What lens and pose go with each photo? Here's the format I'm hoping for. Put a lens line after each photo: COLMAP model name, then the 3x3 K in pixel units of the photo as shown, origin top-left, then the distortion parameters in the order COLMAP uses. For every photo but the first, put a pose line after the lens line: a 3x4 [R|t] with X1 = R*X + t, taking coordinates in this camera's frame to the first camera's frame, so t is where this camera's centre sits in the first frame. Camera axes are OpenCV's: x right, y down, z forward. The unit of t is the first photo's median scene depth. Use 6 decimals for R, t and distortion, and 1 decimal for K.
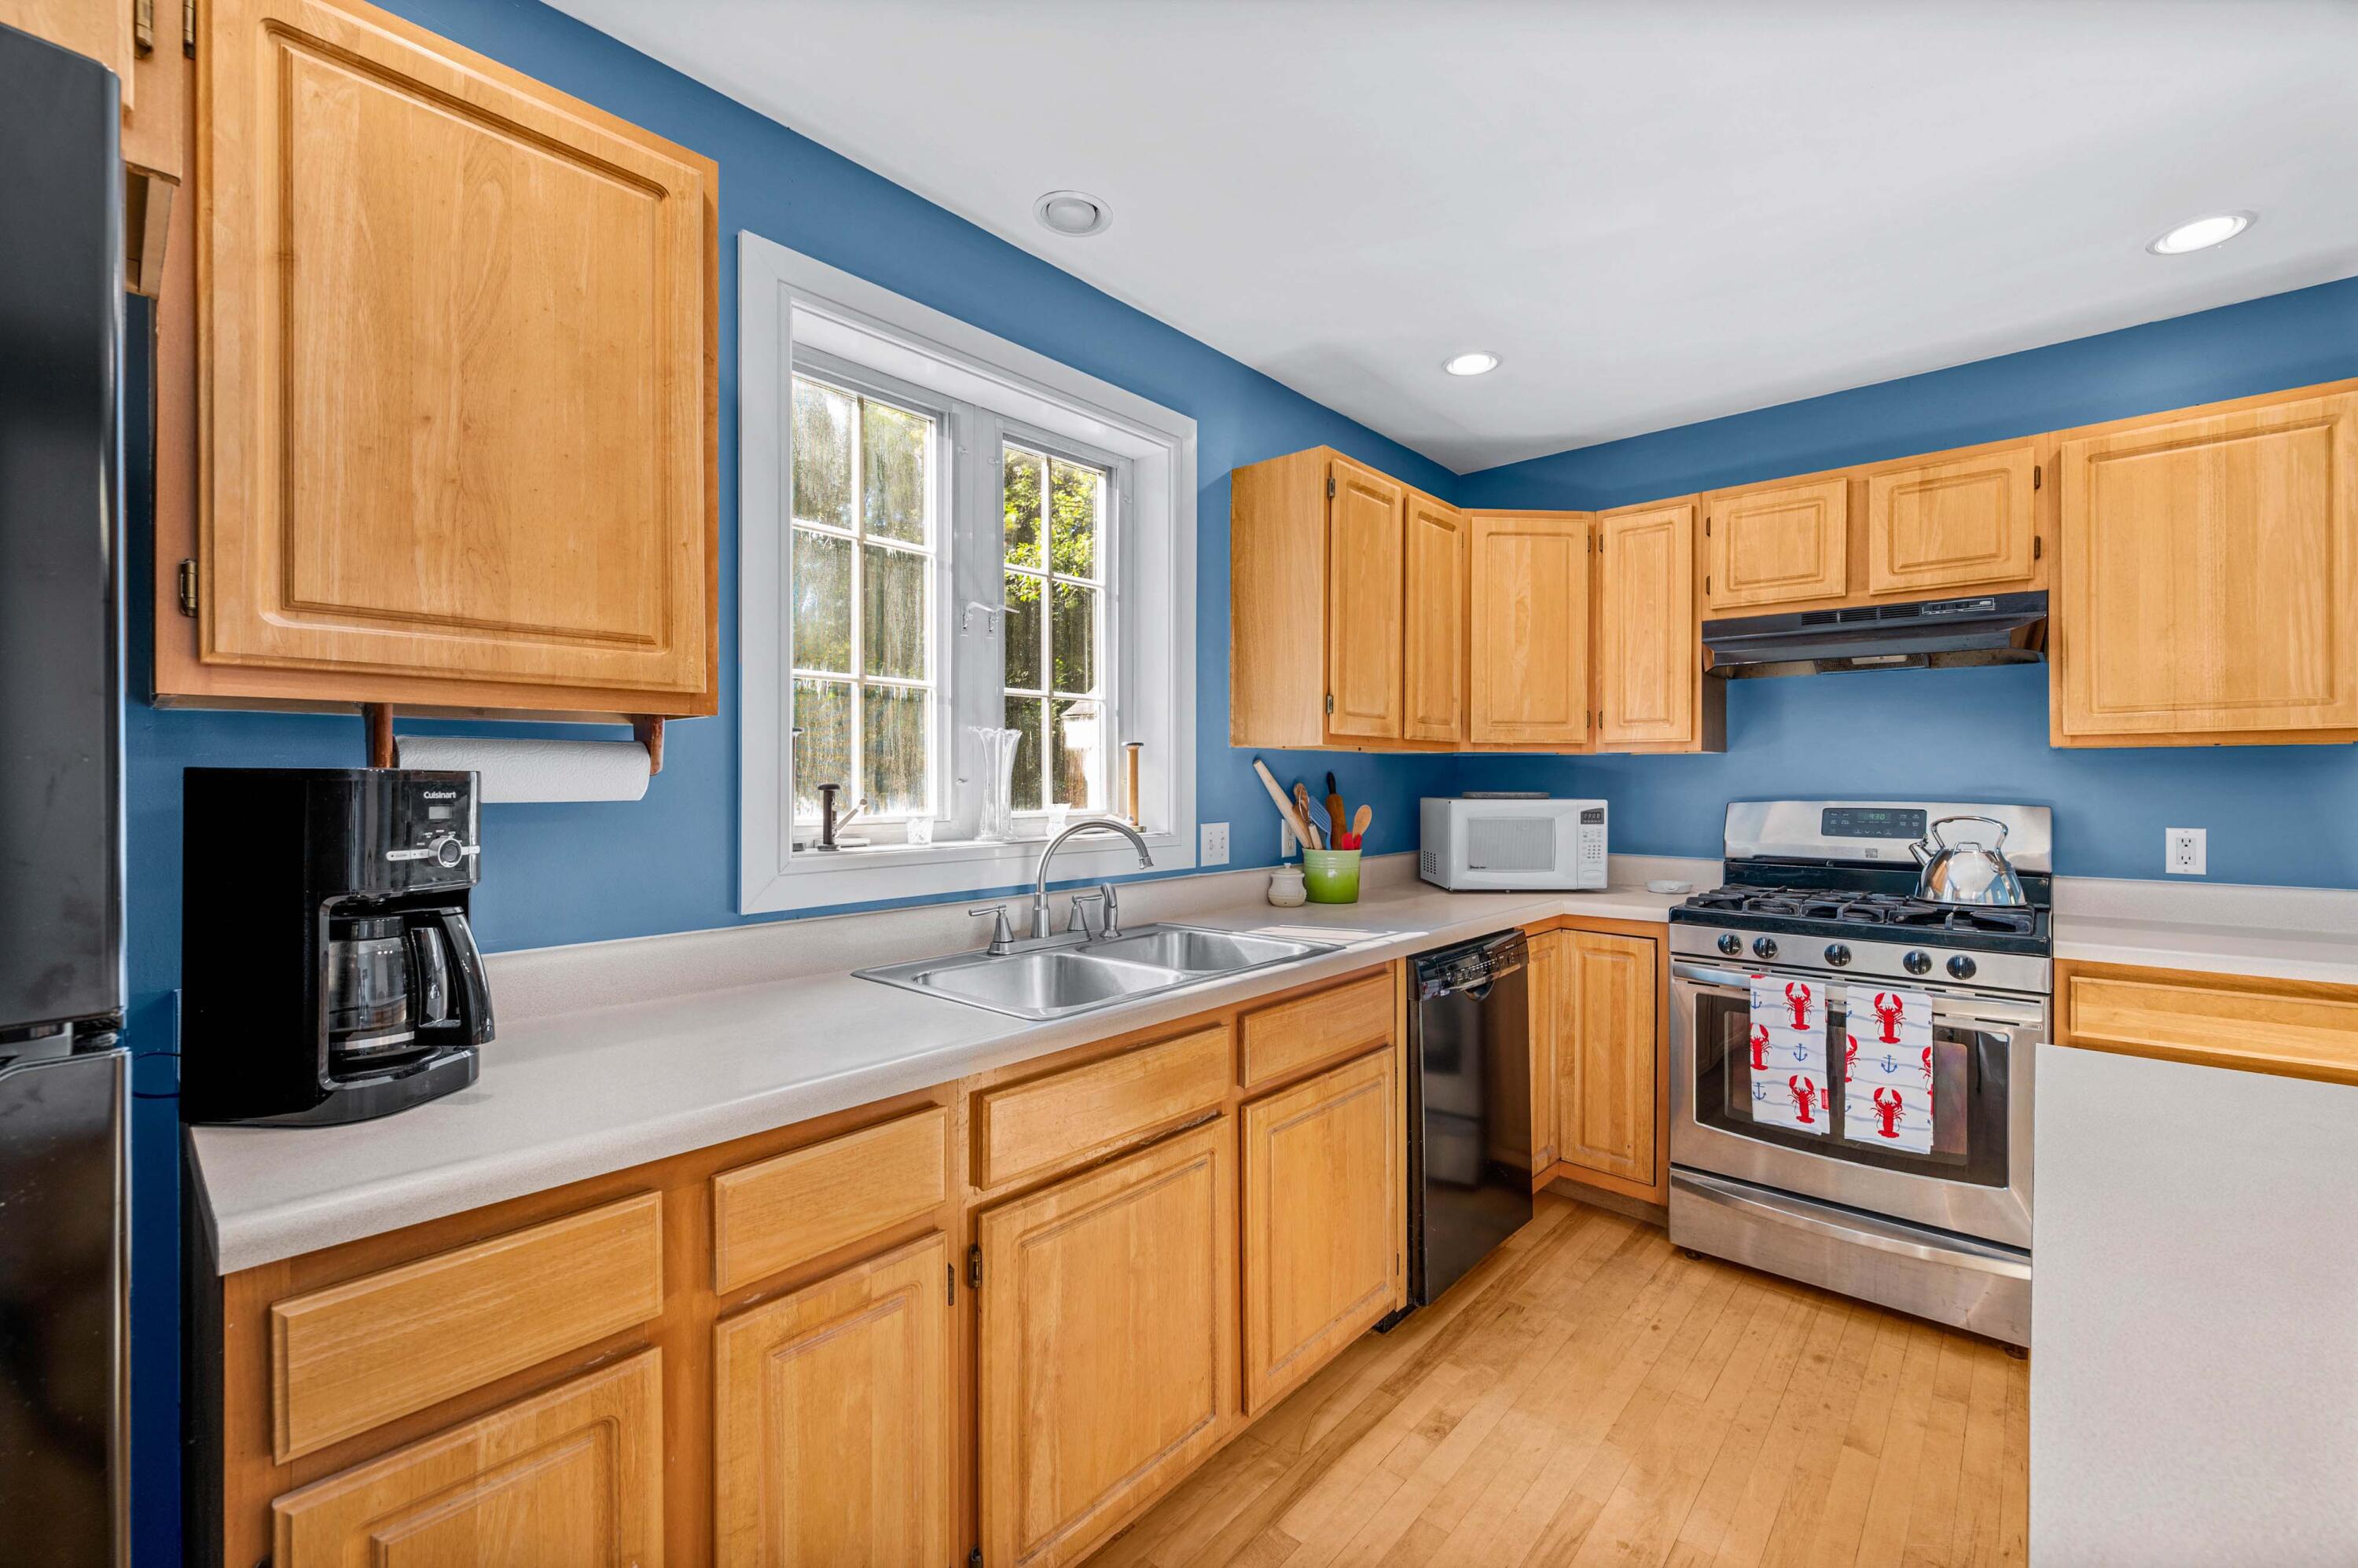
lens RADIAL K [[966.5, 0, 1179.0], [0, 966.5, 784.0], [0, 0, 1]] dist [-0.001681, -0.000223]
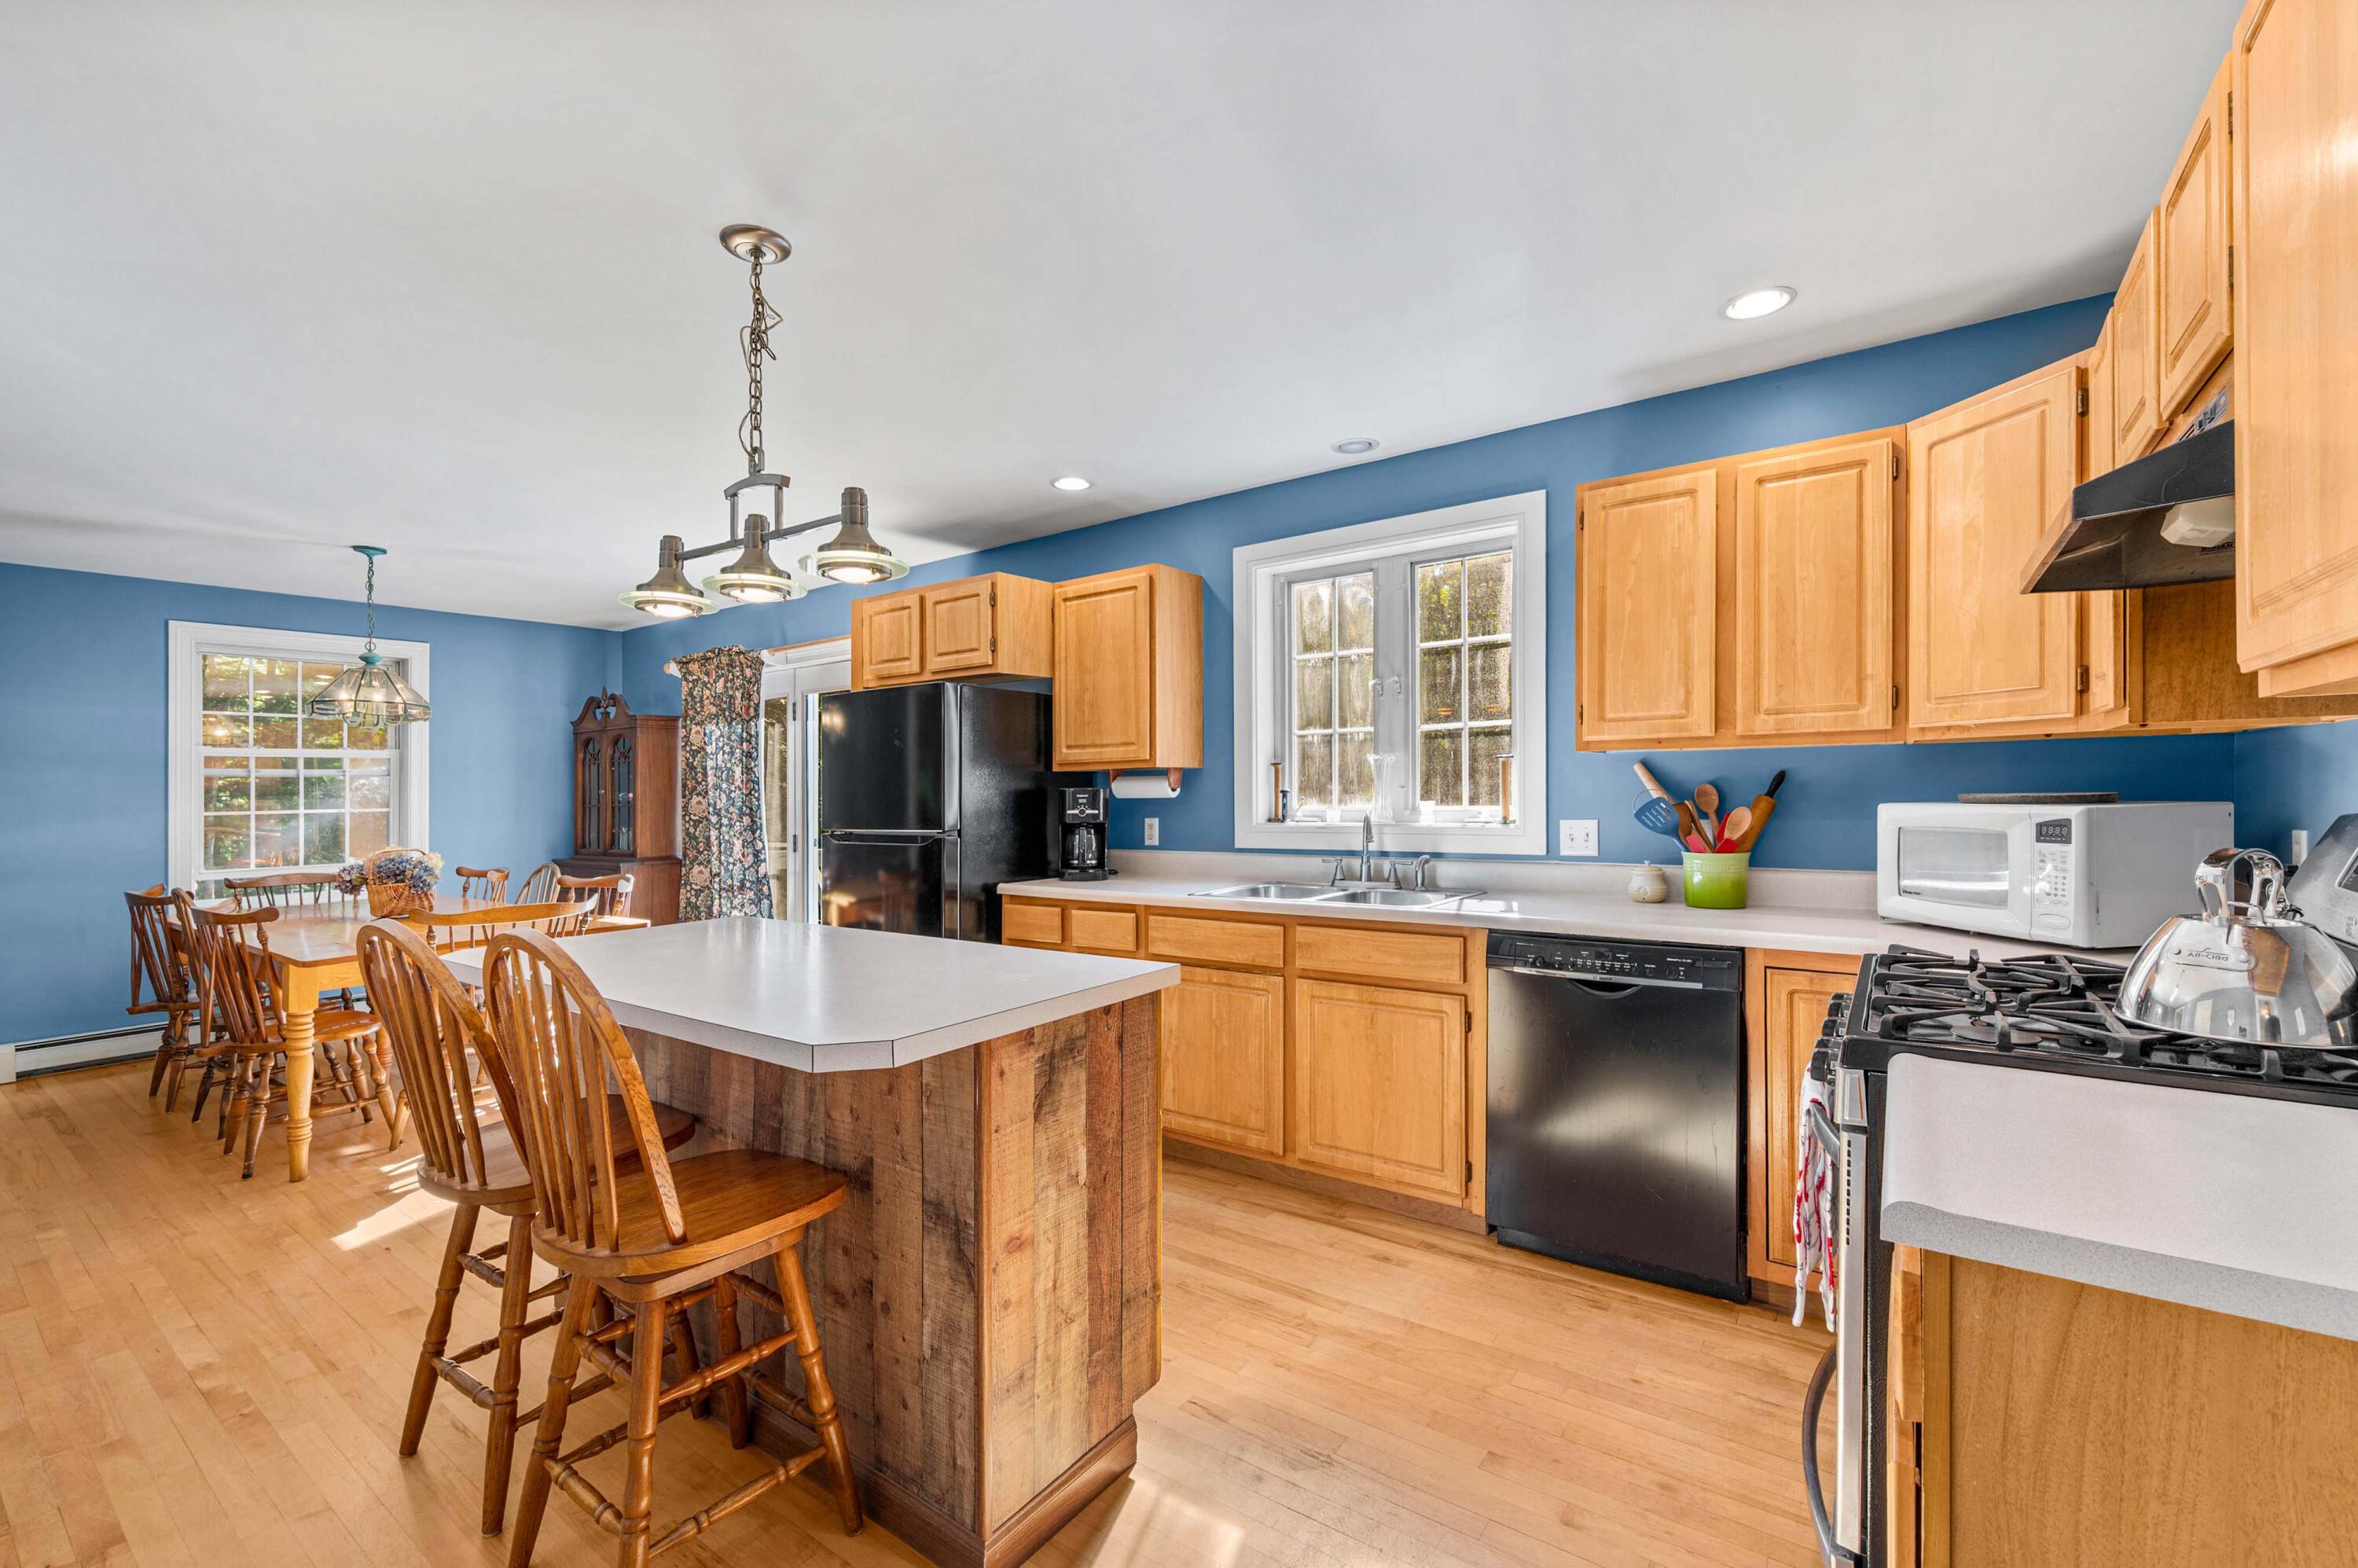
lens RADIAL K [[972.9, 0, 1192.1], [0, 972.9, 783.4], [0, 0, 1]] dist [-0.000814, -0.000114]
pose [[0.105642, -0.009863, -0.994355, 1.154964], [0.010418, 0.999907, -0.008812, 0.002091], [0.994350, -0.009428, 0.105735, 0.416791]]
